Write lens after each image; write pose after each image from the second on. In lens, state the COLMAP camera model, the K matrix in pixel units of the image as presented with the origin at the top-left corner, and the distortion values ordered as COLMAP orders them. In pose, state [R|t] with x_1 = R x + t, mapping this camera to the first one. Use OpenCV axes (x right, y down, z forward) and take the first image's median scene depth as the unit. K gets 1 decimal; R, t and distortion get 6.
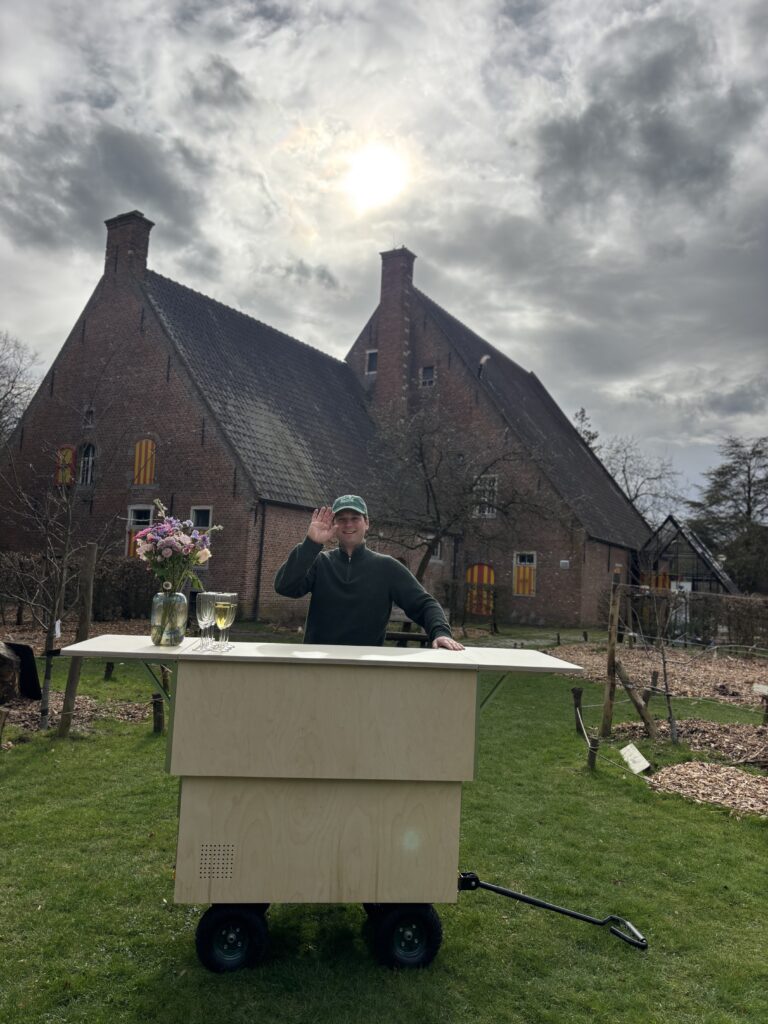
lens RADIAL K [[770.1, 0, 382.4], [0, 770.1, 498.9], [0, 0, 1]] dist [0.194513, -0.480256]
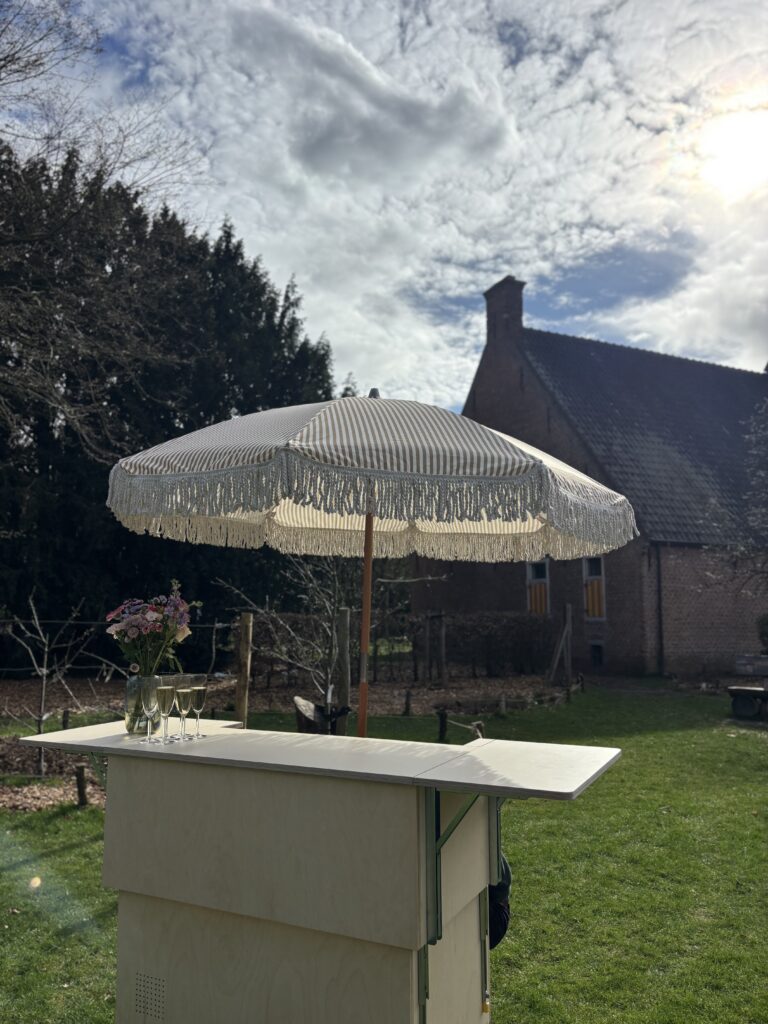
lens RADIAL K [[775.5, 0, 392.5], [0, 775.5, 518.4], [0, 0, 1]] dist [0.044819, -0.053786]
pose [[0.841021, -0.117956, -0.527987, 0.062389], [0.097972, 0.993012, -0.065786, 0.003475], [0.532057, 0.003600, 0.846701, 0.050281]]
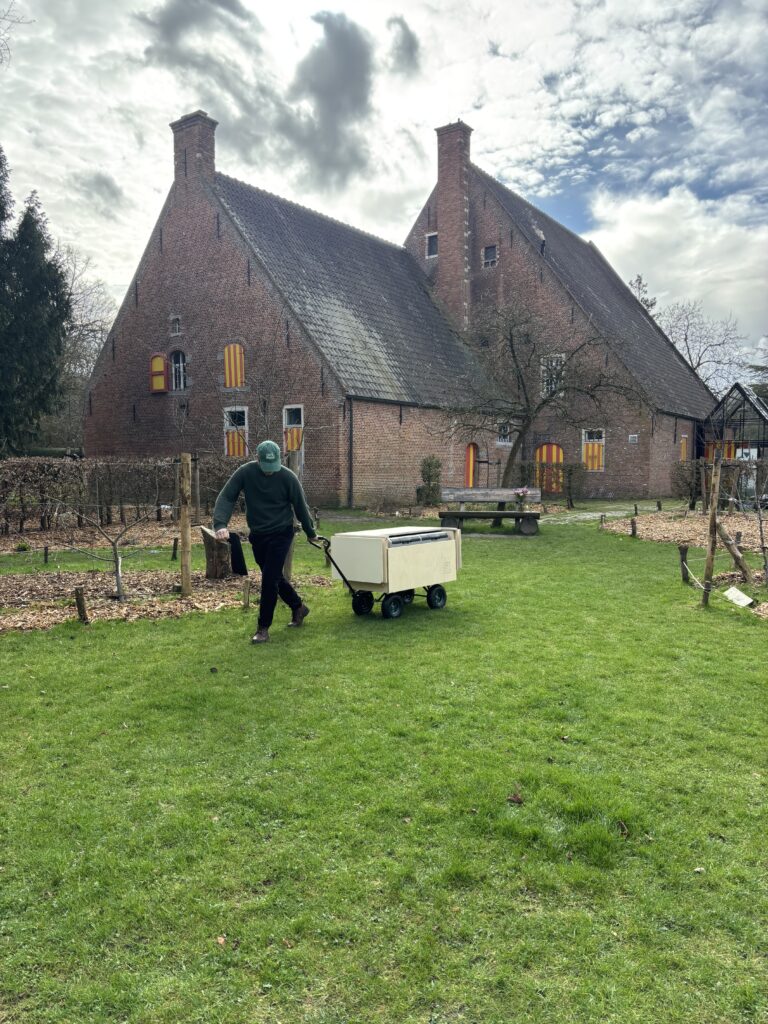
lens RADIAL K [[776.4, 0, 388.7], [0, 776.4, 507.9], [0, 0, 1]] dist [0.074717, -0.106093]
pose [[0.996924, -0.052148, -0.058515, -0.039774], [0.060795, 0.985673, 0.157330, -0.010116], [0.049472, -0.160403, 0.985811, -0.060852]]
